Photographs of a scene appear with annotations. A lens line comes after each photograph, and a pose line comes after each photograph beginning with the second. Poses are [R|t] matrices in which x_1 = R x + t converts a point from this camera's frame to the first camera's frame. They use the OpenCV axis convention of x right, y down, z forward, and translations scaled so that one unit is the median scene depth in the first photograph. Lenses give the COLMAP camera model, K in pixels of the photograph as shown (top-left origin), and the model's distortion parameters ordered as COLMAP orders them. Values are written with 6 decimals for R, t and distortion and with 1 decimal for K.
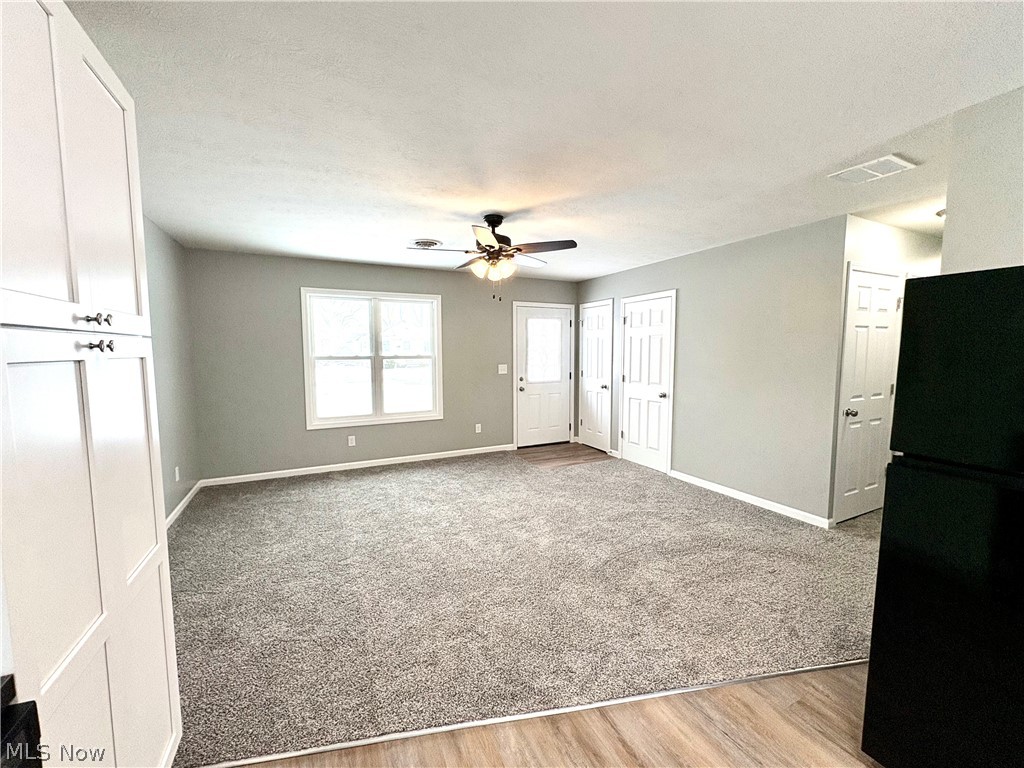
lens RADIAL K [[406.8, 0, 517.5], [0, 406.8, 384.0], [0, 0, 1]] dist [0.000709, -0.000243]
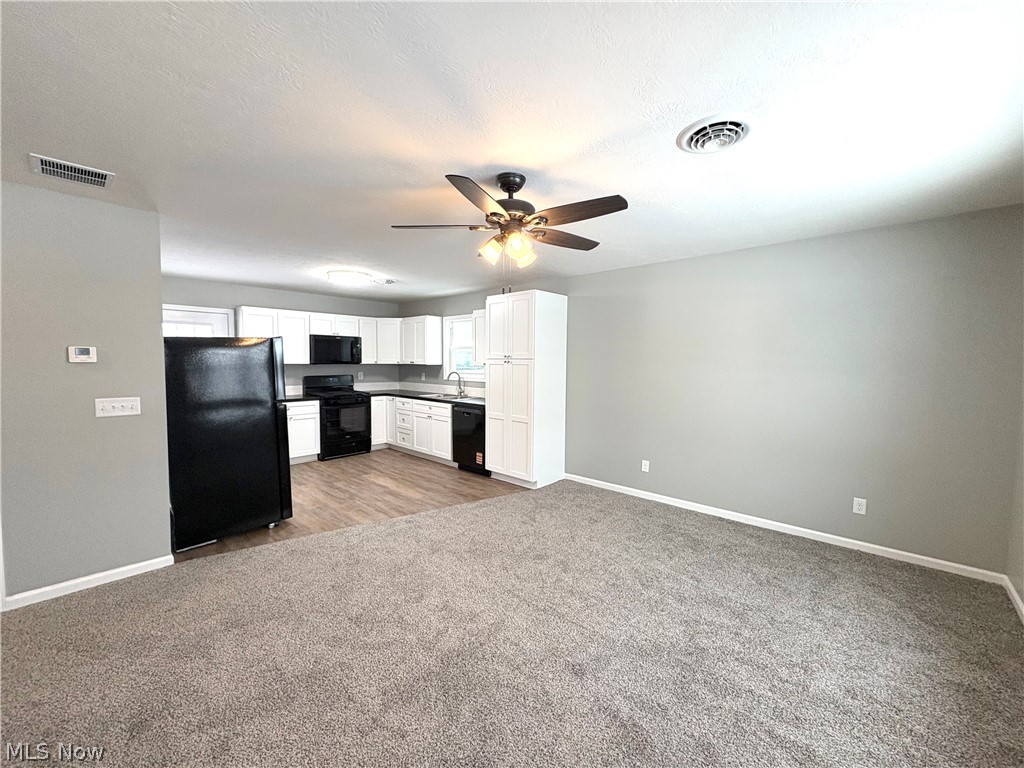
lens RADIAL K [[406.8, 0, 511.7], [0, 406.8, 385.1], [0, 0, 1]] dist [0.000709, -0.000243]
pose [[-0.937098, 0.016179, -0.348692, 0.127242], [-0.034322, 0.989814, 0.138164, -0.099000], [0.347375, 0.141441, -0.926998, 1.119797]]
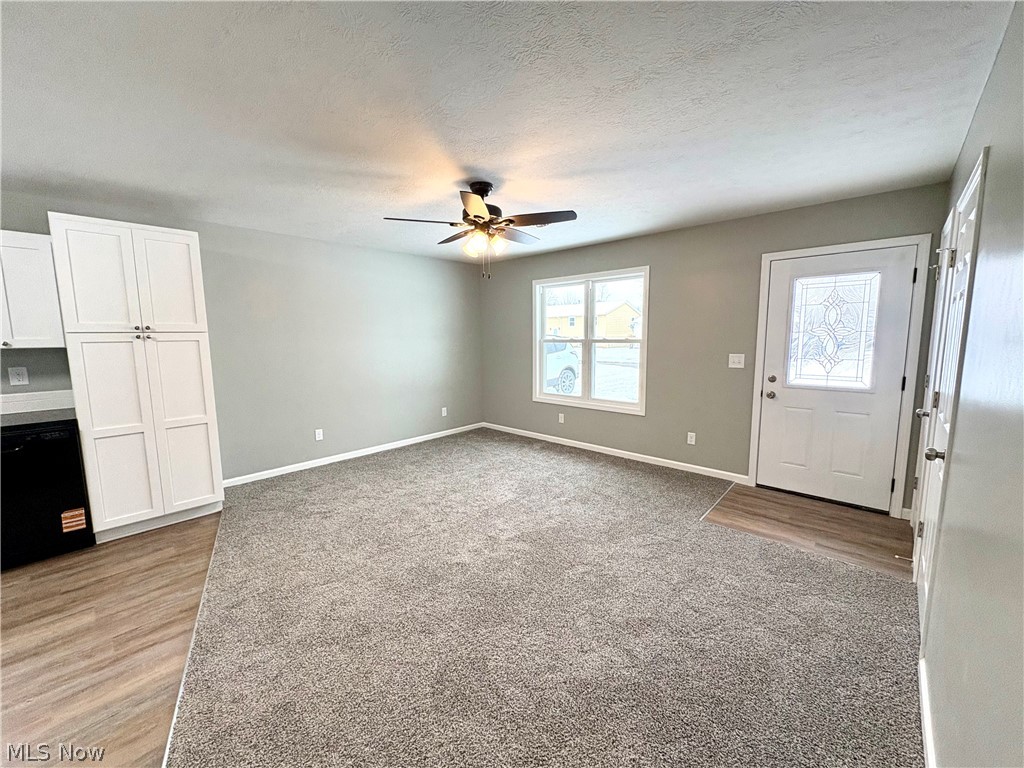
lens RADIAL K [[406.8, 0, 510.9], [0, 406.8, 385.7], [0, 0, 1]] dist [0.000709, -0.000243]
pose [[0.343477, 0.116234, -0.931941, 0.552983], [-0.068452, 0.992771, 0.098592, -0.043854], [0.936663, 0.029929, 0.348950, 0.500848]]
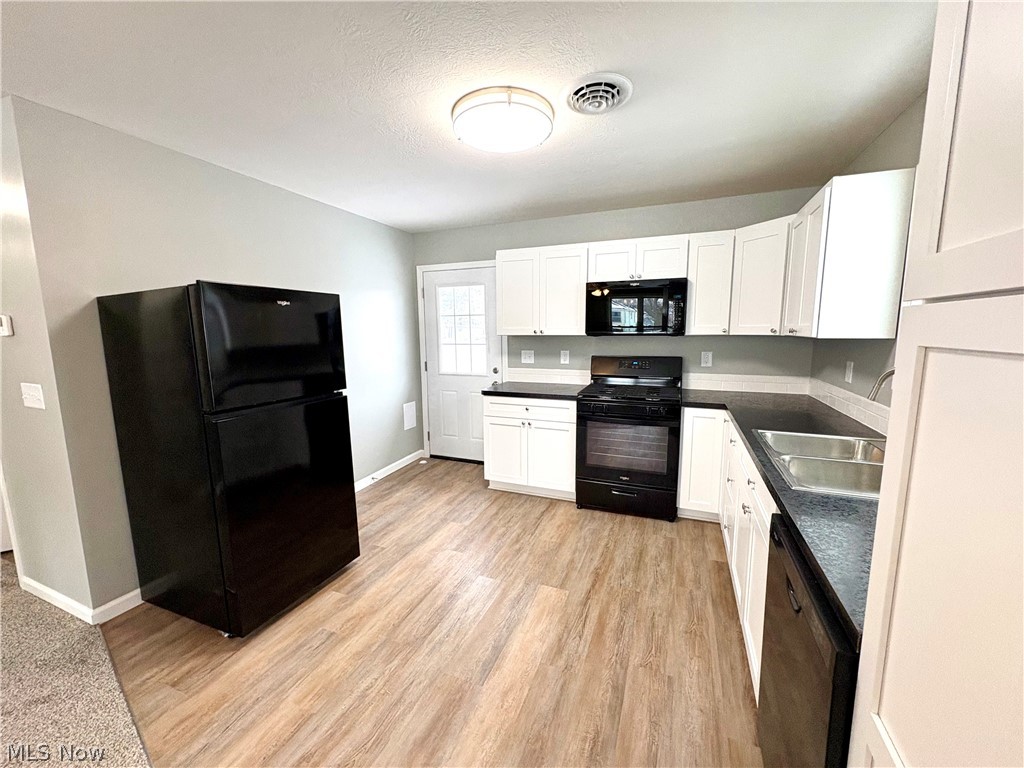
lens RADIAL K [[406.8, 0, 512.1], [0, 406.8, 384.3], [0, 0, 1]] dist [0.000709, -0.000243]
pose [[-0.654192, -0.094210, 0.750438, -0.191171], [0.071027, 0.980174, 0.184968, -0.026790], [-0.752986, 0.174306, -0.634531, 0.309419]]
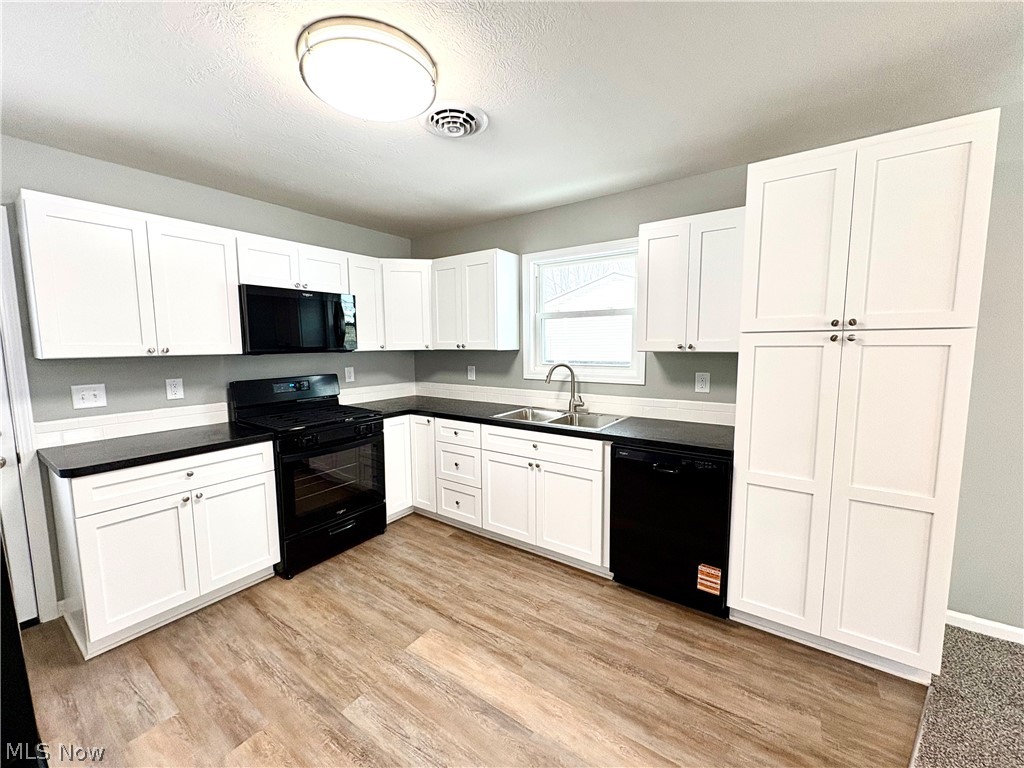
lens RADIAL K [[406.8, 0, 512.2], [0, 406.8, 384.3], [0, 0, 1]] dist [0.000709, -0.000243]
pose [[-0.881692, 0.058617, -0.468171, 0.212085], [-0.026907, 0.984391, 0.173924, -0.032950], [0.471058, 0.165944, -0.866353, 0.375145]]
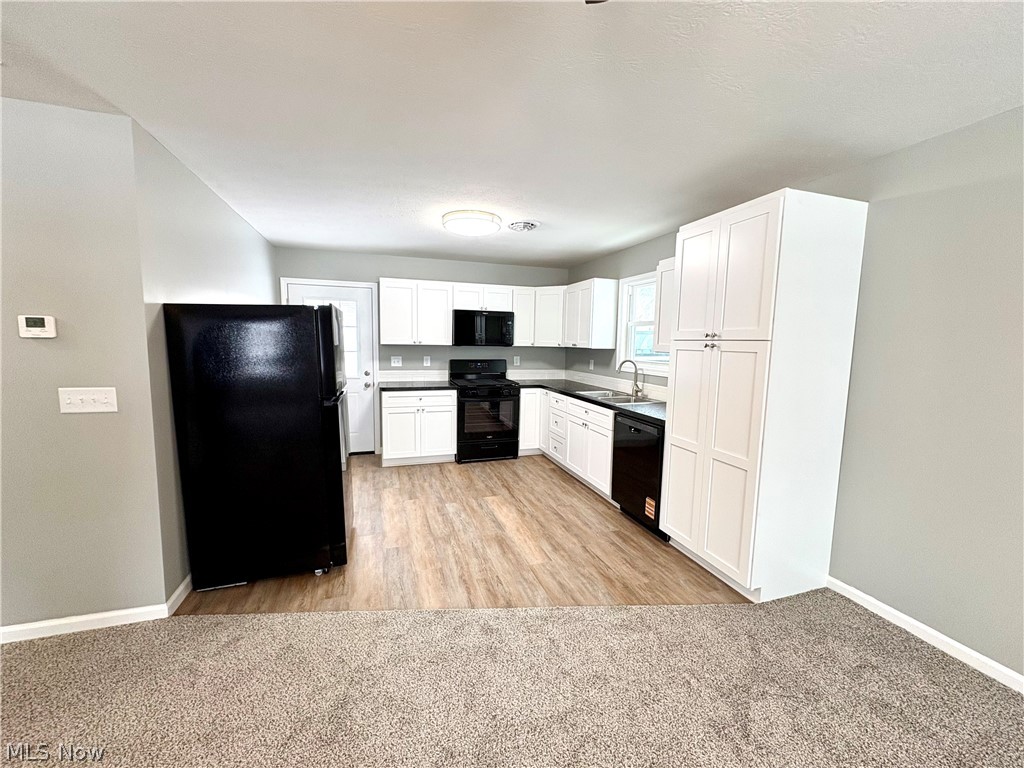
lens RADIAL K [[406.8, 0, 511.6], [0, 406.8, 385.4], [0, 0, 1]] dist [0.000709, -0.000243]
pose [[-0.988530, -0.031648, 0.147671, -0.034856], [-0.003287, 0.982074, 0.188468, -0.065251], [-0.150988, 0.185821, -0.970913, 0.743182]]
